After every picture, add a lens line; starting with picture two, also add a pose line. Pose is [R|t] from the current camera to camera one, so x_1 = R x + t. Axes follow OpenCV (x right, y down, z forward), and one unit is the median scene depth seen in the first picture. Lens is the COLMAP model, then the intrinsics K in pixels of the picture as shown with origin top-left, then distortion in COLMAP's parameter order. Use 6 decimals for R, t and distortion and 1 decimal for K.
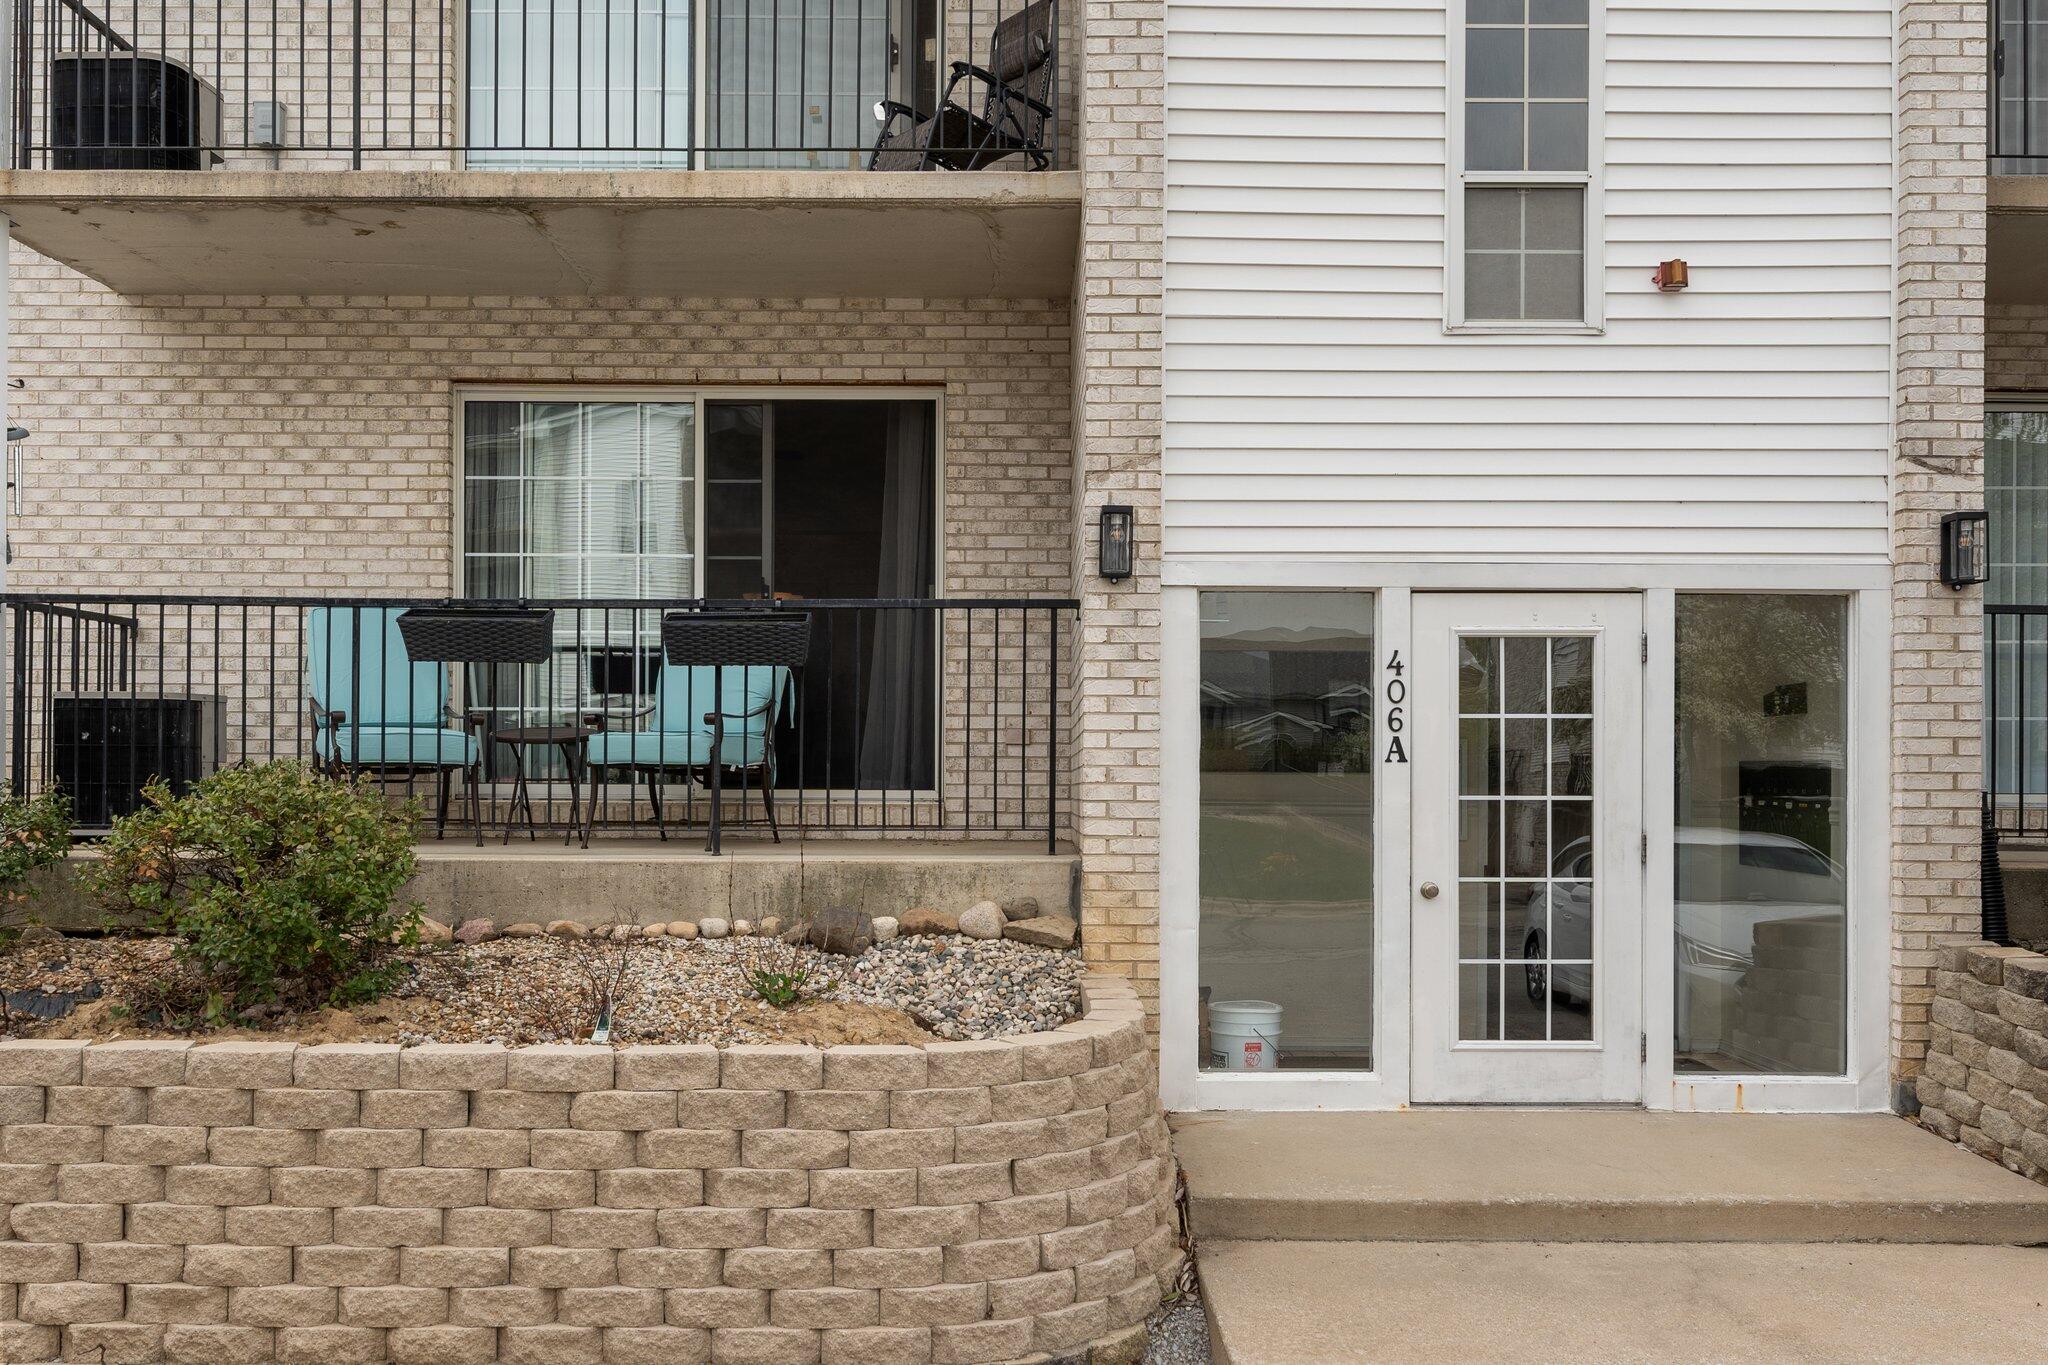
lens RADIAL K [[1716.0, 0, 1024.8], [0, 1716.0, 681.3], [0, 0, 1]] dist [0.001411, 0.000217]
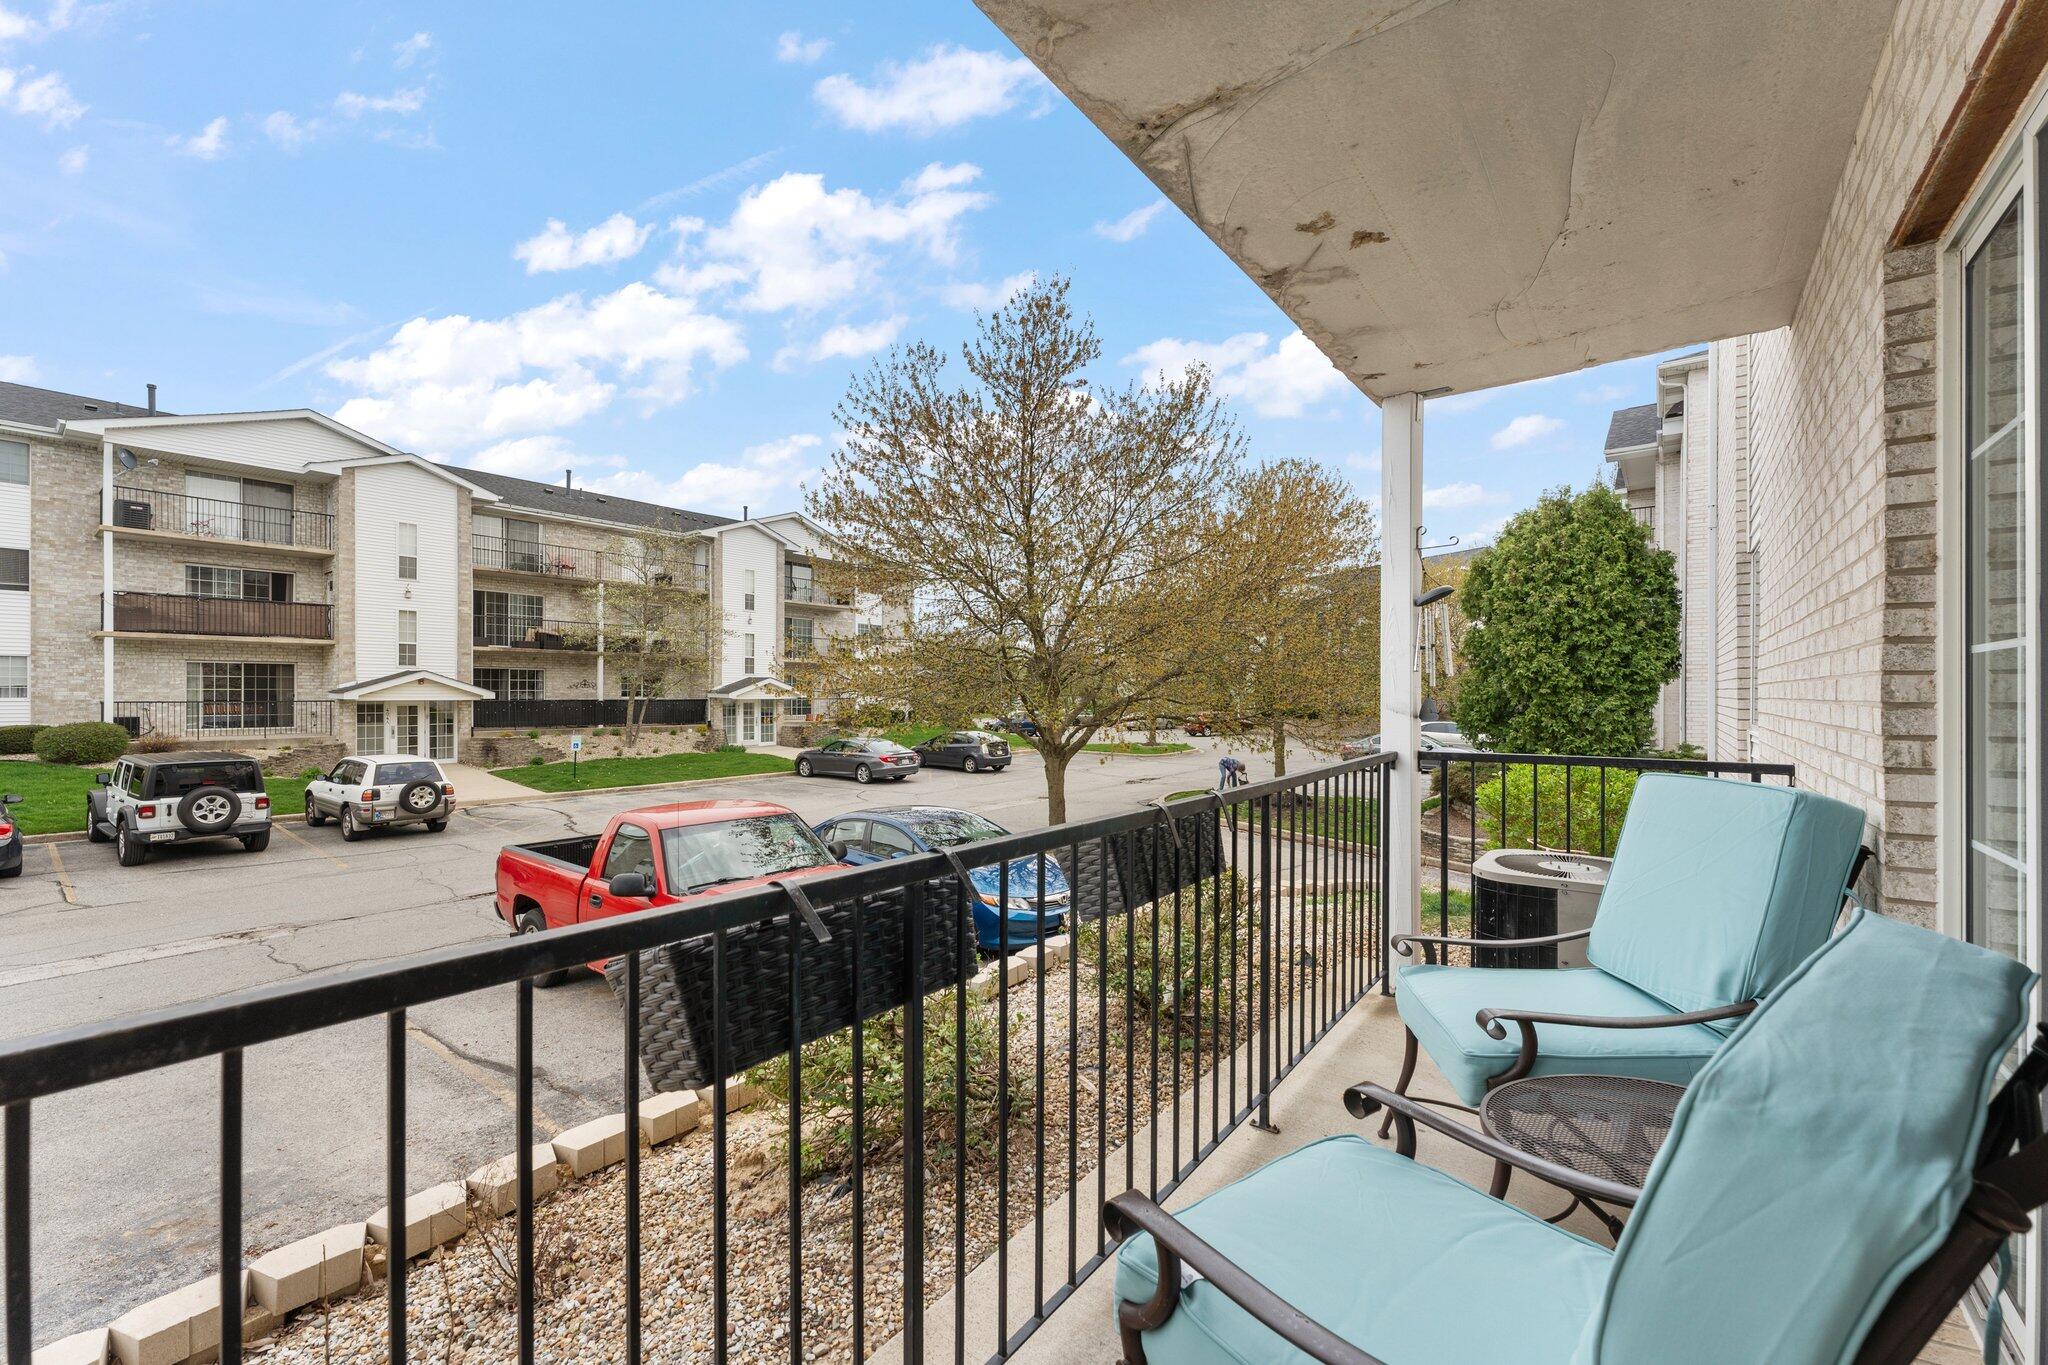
lens RADIAL K [[827.7, 0, 1023.0], [0, 827.7, 692.1], [0, 0, 1]] dist [-0.008281, 0.000923]
pose [[0.610713, -0.002571, 0.791848, -0.908494], [-0.001739, 0.999988, 0.004588, -0.067517], [-0.791850, -0.004179, 0.610701, -3.290524]]
